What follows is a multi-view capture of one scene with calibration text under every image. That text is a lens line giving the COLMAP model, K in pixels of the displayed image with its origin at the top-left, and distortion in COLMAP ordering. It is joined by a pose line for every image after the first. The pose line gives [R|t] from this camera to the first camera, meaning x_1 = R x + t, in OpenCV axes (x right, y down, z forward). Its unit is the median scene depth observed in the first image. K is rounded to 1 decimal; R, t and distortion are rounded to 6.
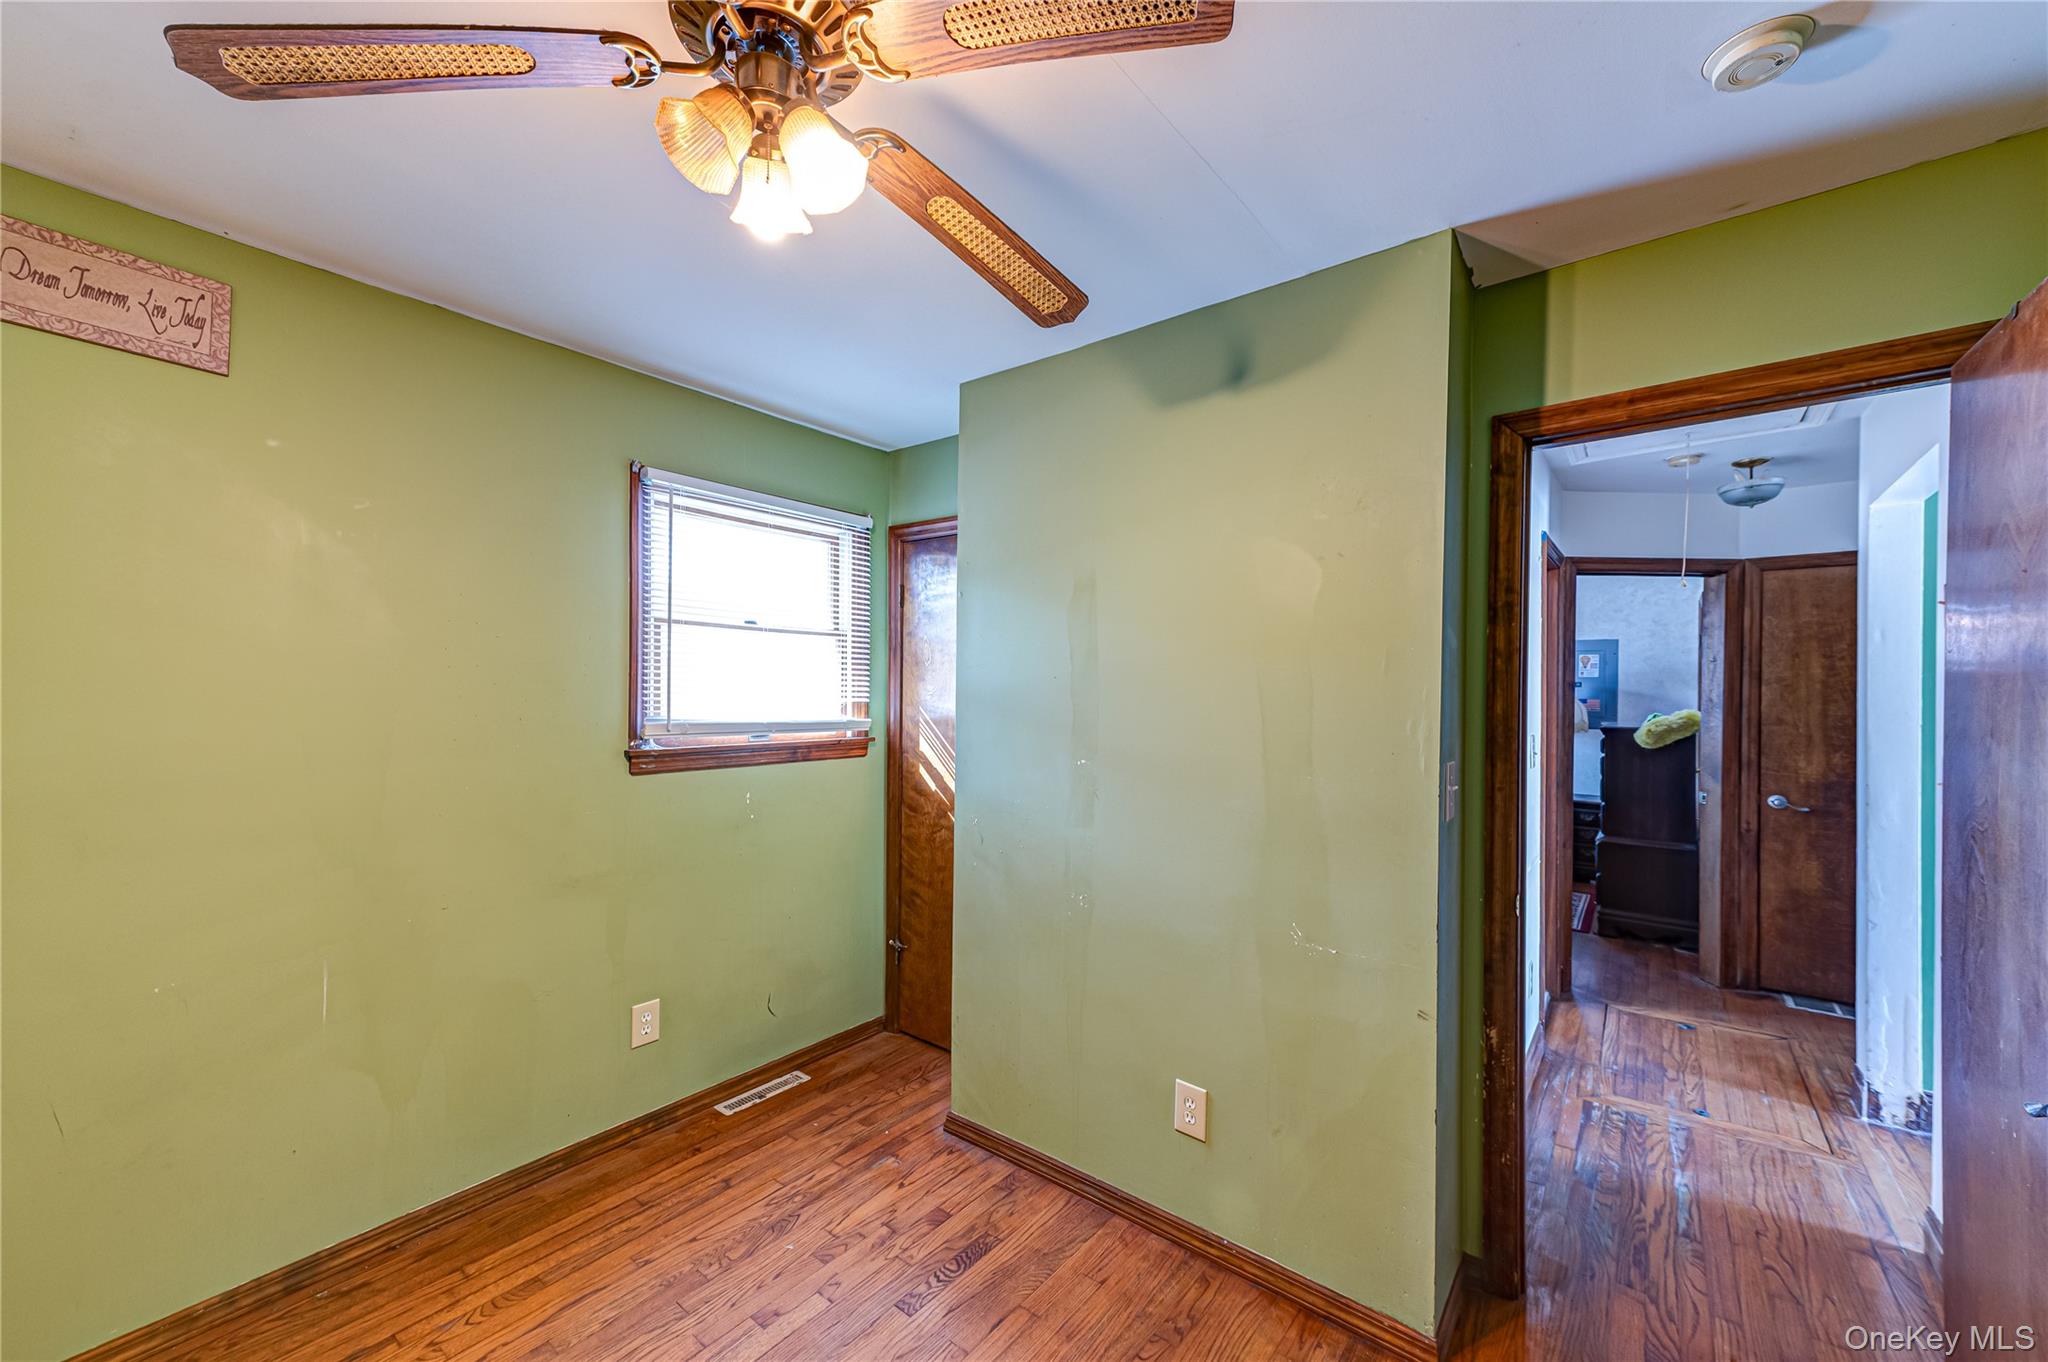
lens RADIAL K [[801.3, 0, 1030.9], [0, 801.3, 676.0], [0, 0, 1]] dist [-0.007517, 0.000575]
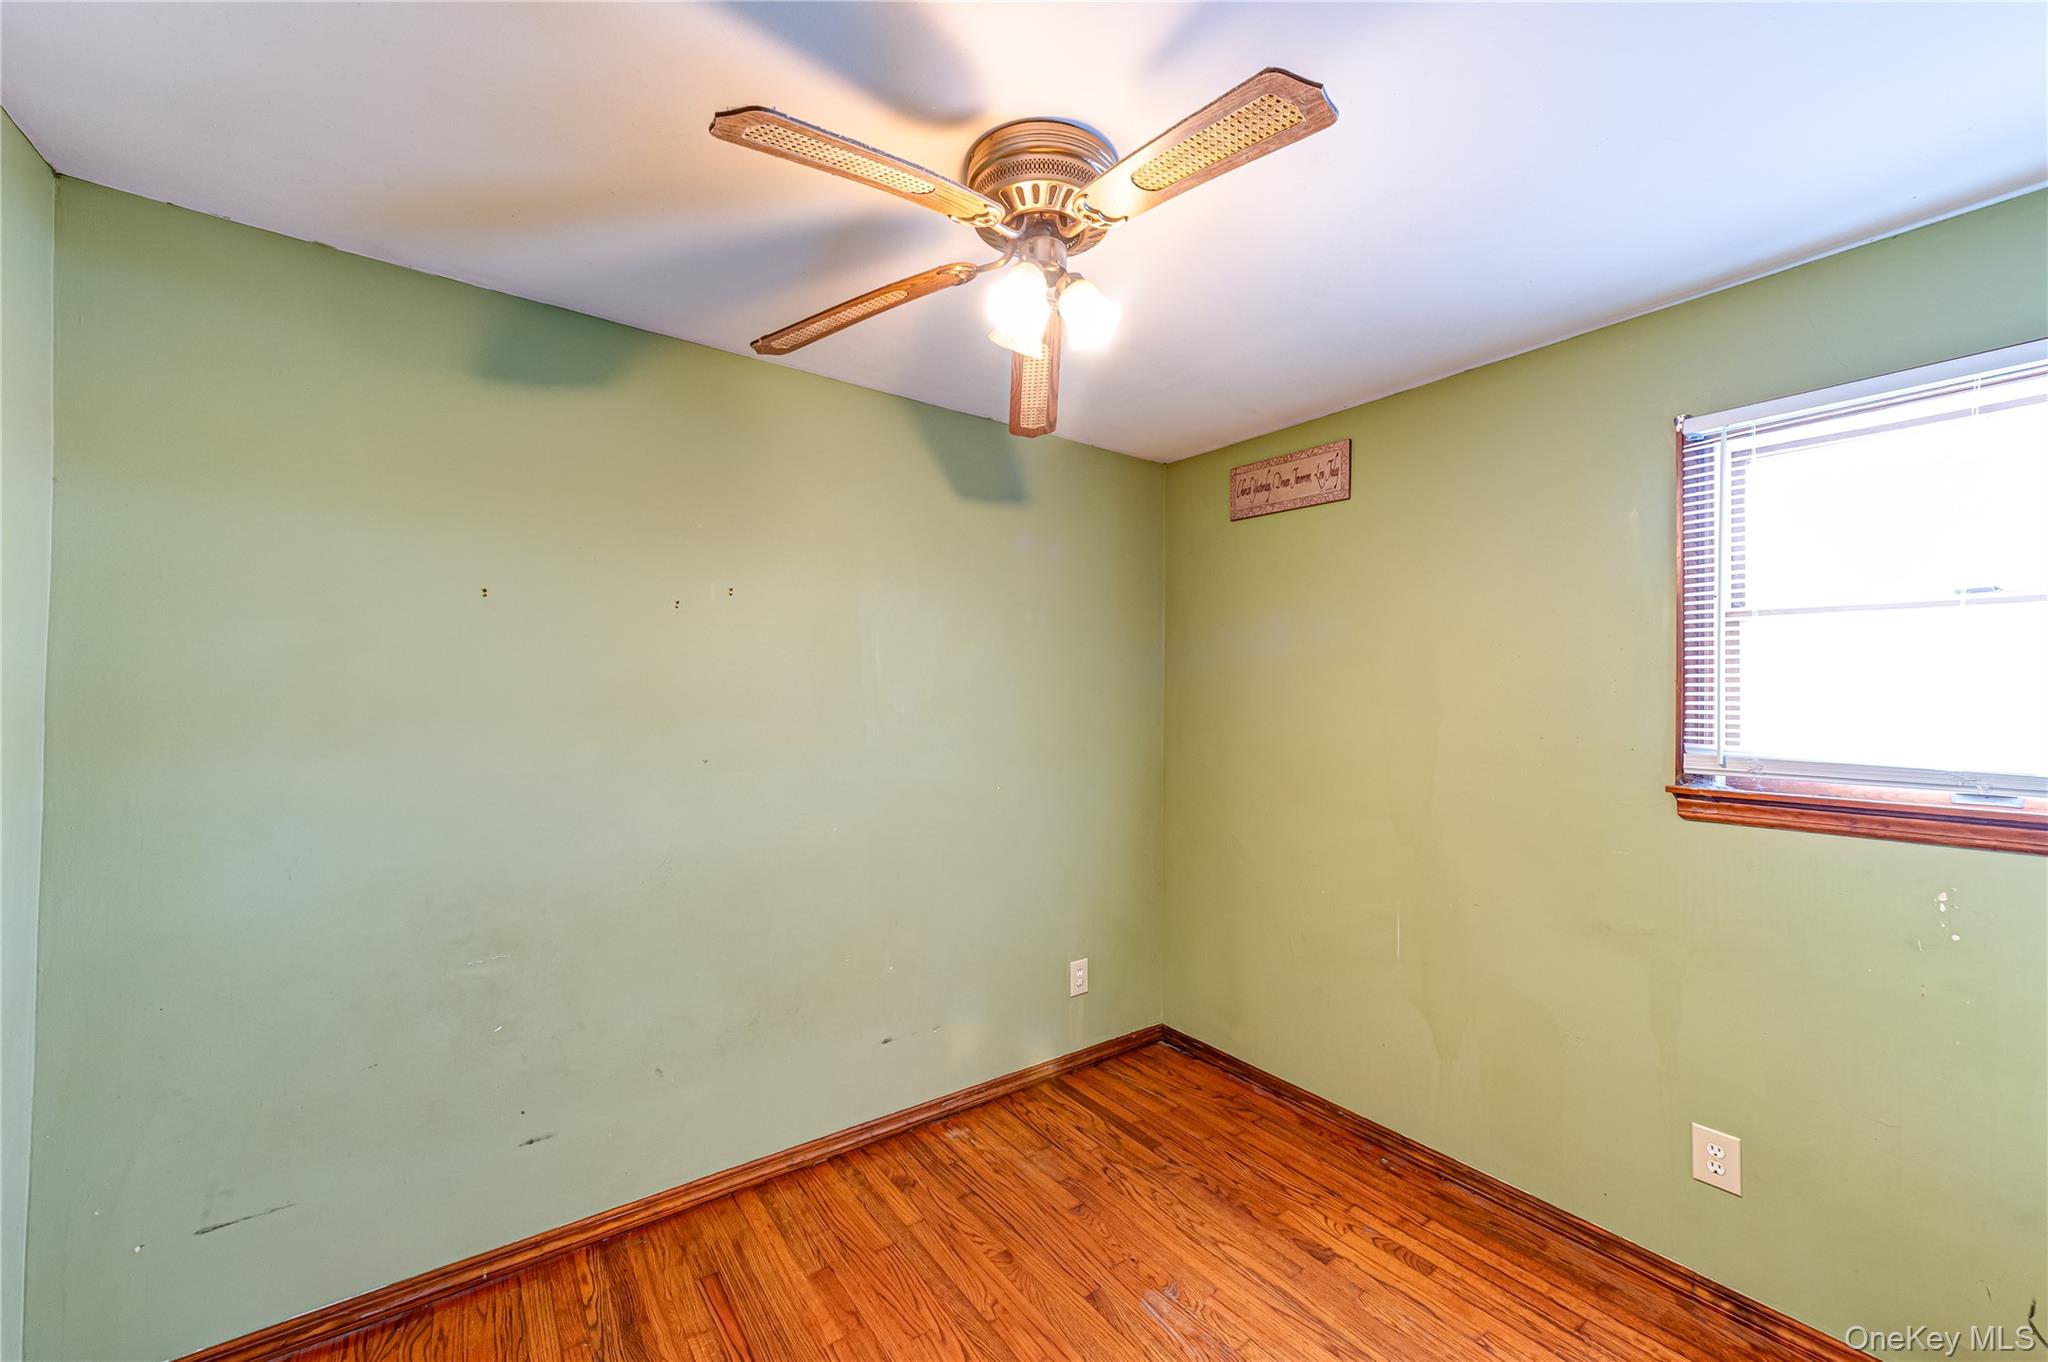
lens RADIAL K [[801.3, 0, 1030.9], [0, 801.3, 676.0], [0, 0, 1]] dist [-0.007517, 0.000575]
pose [[-0.305393, -0.038607, -0.951443, 0.493858], [0.004580, 0.999107, -0.042011, 0.016934], [0.952215, -0.017188, -0.304944, 0.714773]]
